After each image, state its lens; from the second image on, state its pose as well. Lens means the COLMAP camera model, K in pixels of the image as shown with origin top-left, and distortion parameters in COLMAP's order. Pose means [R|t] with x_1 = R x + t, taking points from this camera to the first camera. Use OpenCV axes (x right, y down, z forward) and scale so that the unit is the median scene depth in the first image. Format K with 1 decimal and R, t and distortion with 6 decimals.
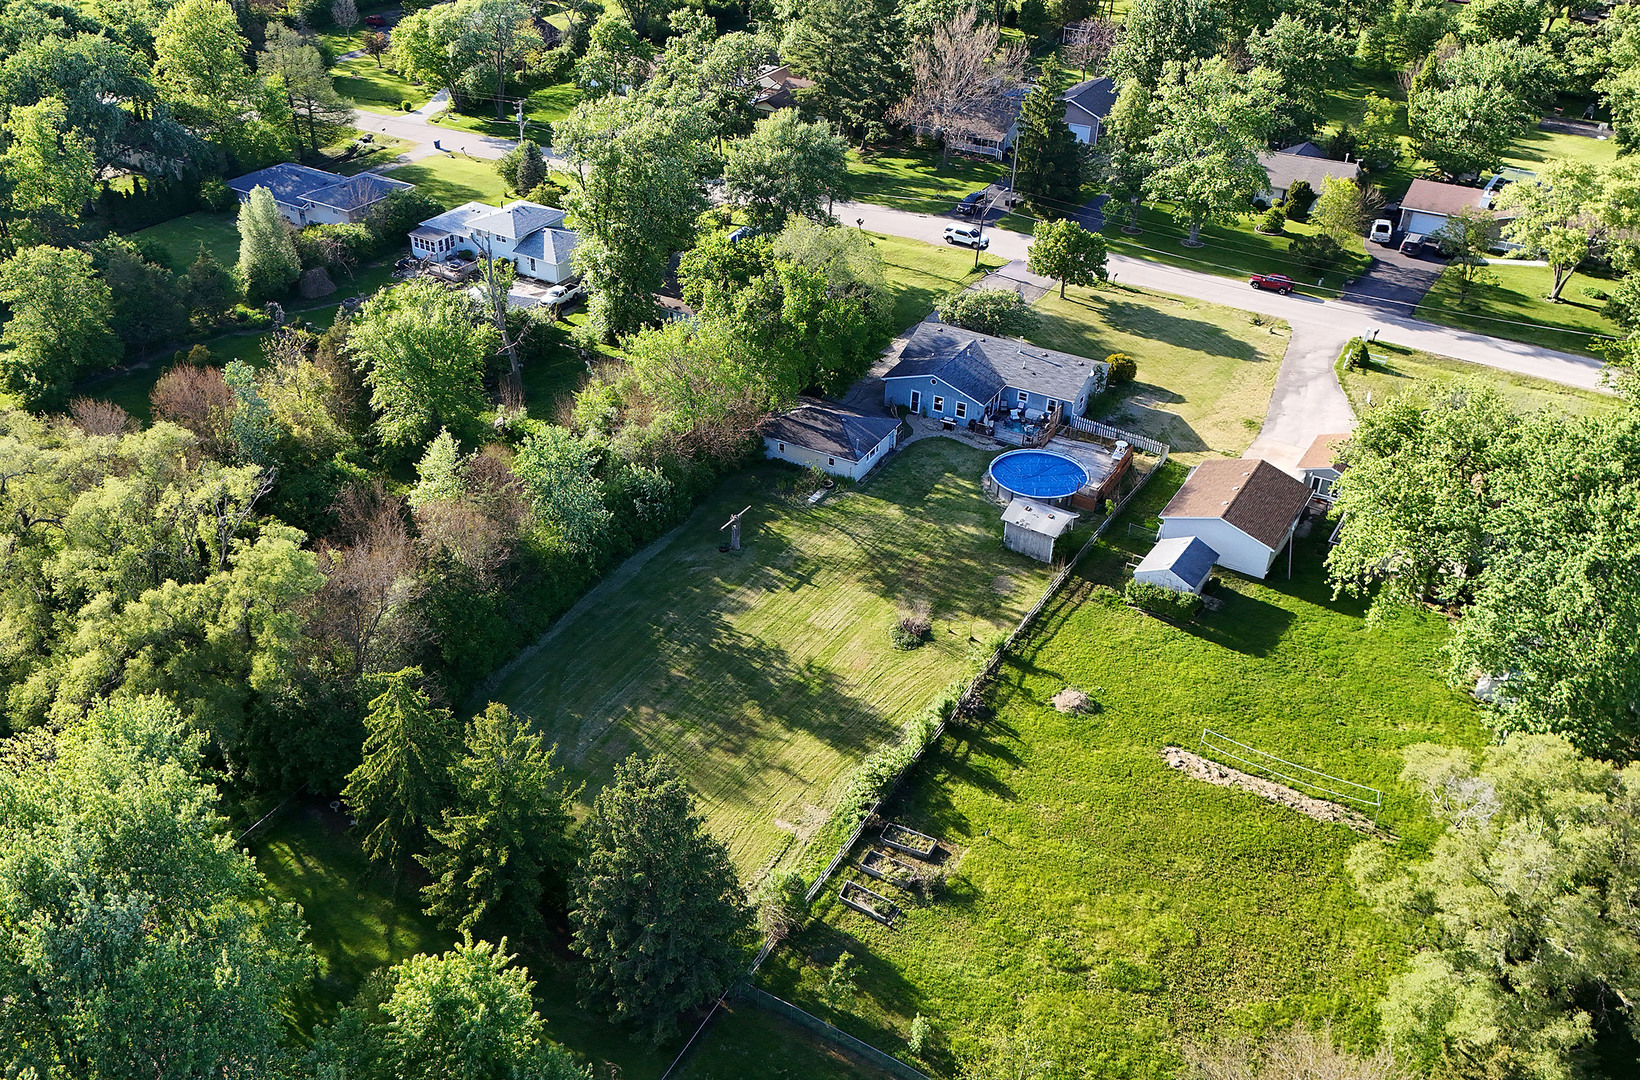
lens RADIAL K [[1332.1, 0, 820.0], [0, 1332.1, 540.0], [0, 0, 1]] dist [0.050670, -0.001916]
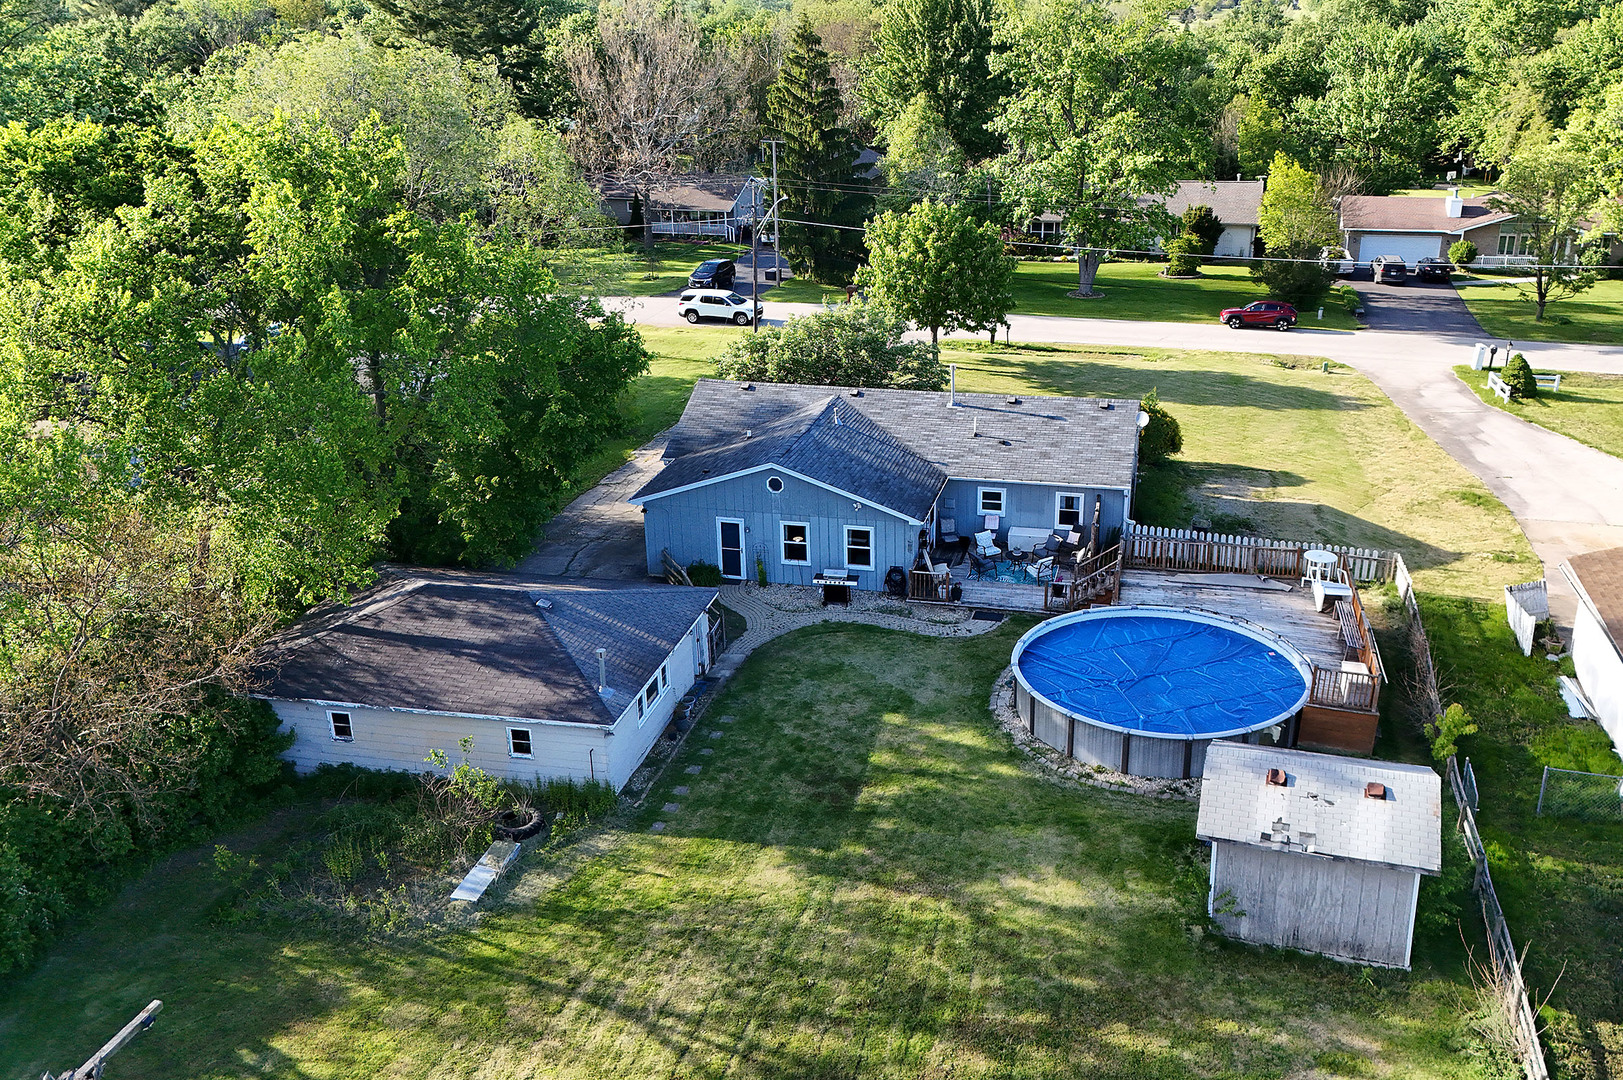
lens RADIAL K [[1375.9, 0, 813.8], [0, 1375.9, 584.2], [0, 0, 1]] dist [0.092670, -0.001884]
pose [[0.964492, -0.152298, 0.215781, 0.010030], [0.188092, 0.969623, -0.156373, -0.031867], [-0.185411, 0.191407, 0.963839, 0.670816]]
